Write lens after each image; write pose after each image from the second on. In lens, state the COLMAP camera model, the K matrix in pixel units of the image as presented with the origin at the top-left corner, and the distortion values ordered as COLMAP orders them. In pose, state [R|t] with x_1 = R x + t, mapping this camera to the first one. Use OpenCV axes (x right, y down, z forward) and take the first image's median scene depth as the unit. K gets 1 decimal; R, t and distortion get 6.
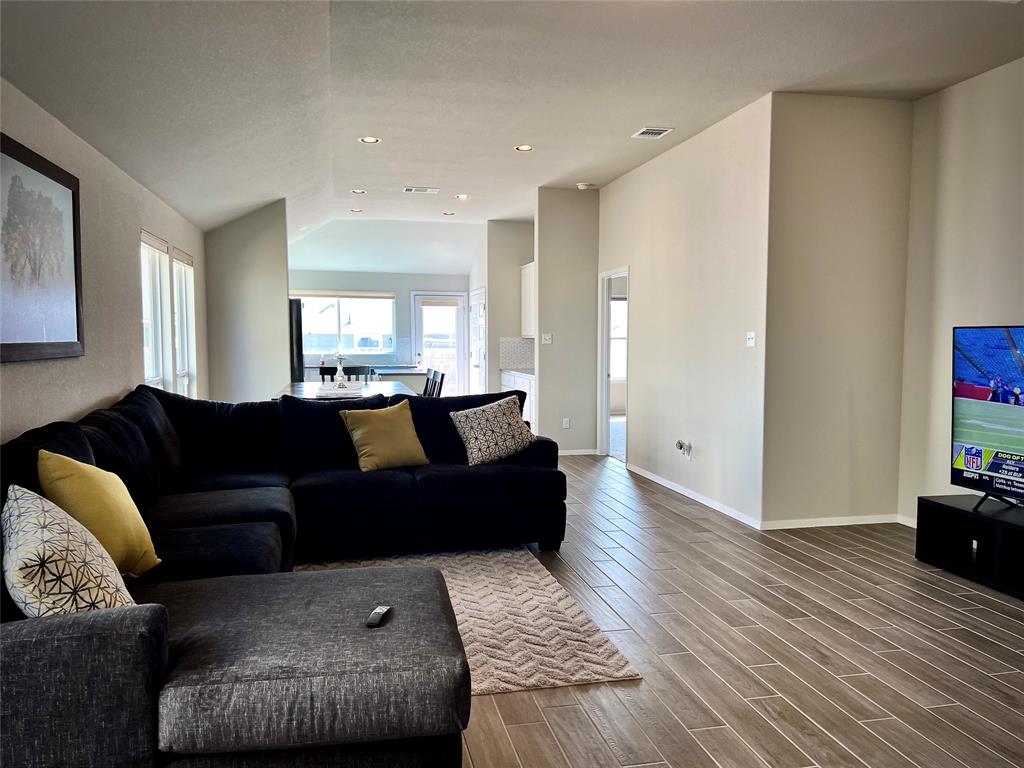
lens RADIAL K [[765.8, 0, 516.6], [0, 765.8, 389.0], [0, 0, 1]] dist [0.032012, -0.020561]
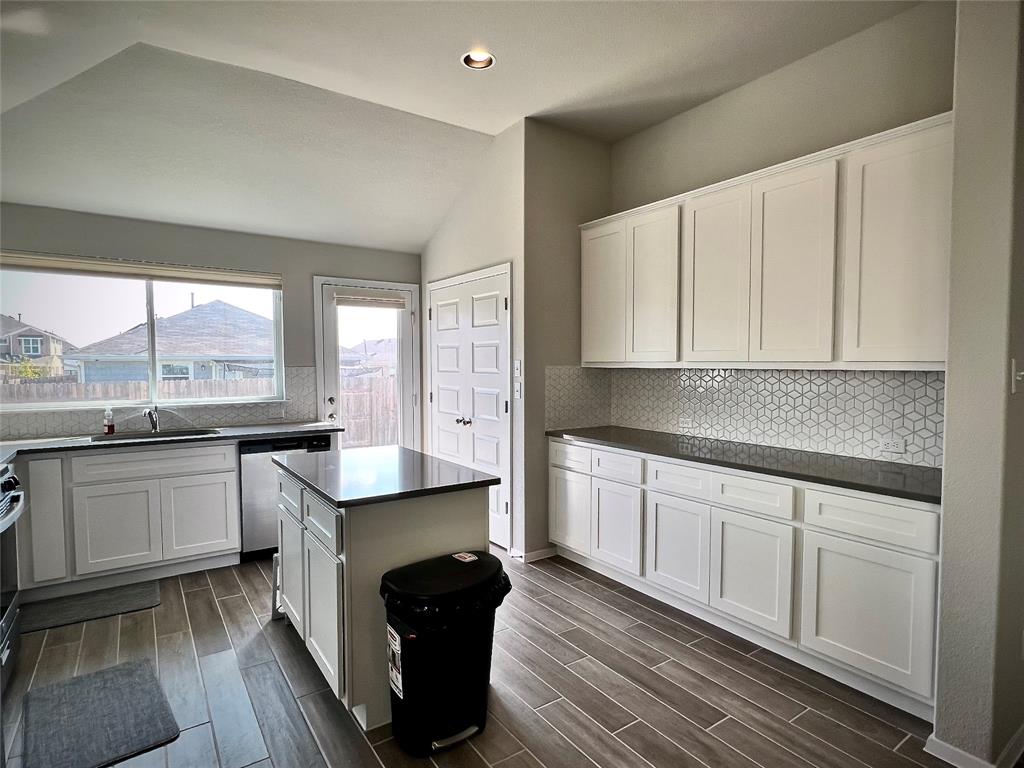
lens RADIAL K [[554.0, 0, 510.9], [0, 554.0, 384.1], [0, 0, 1]] dist [-0.004434, -0.000219]
pose [[0.927076, -0.016629, 0.374505, -0.155565], [0.026317, 0.999438, -0.020771, -0.044740], [-0.373949, 0.029112, 0.926992, 0.613346]]
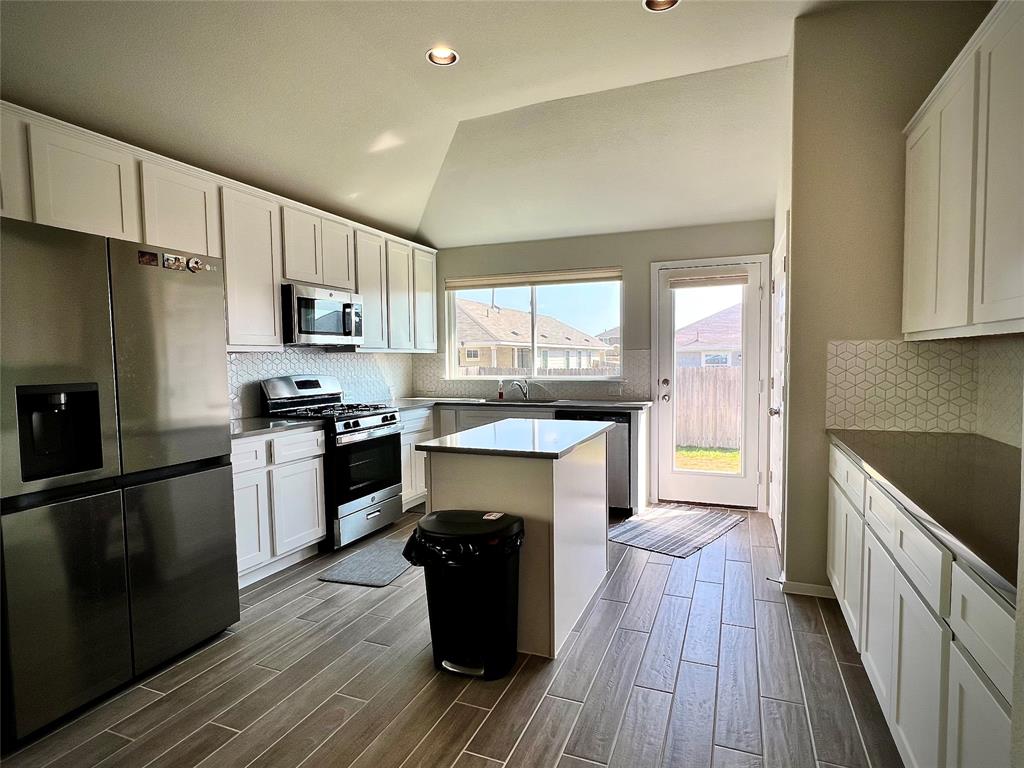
lens RADIAL K [[554.0, 0, 514.3], [0, 554.0, 386.8], [0, 0, 1]] dist [-0.004434, -0.000219]
pose [[0.818239, 0.018900, -0.574567, 0.005994], [-0.024783, 0.999690, -0.002409, -0.037906], [0.574344, 0.016210, 0.818454, 0.631377]]
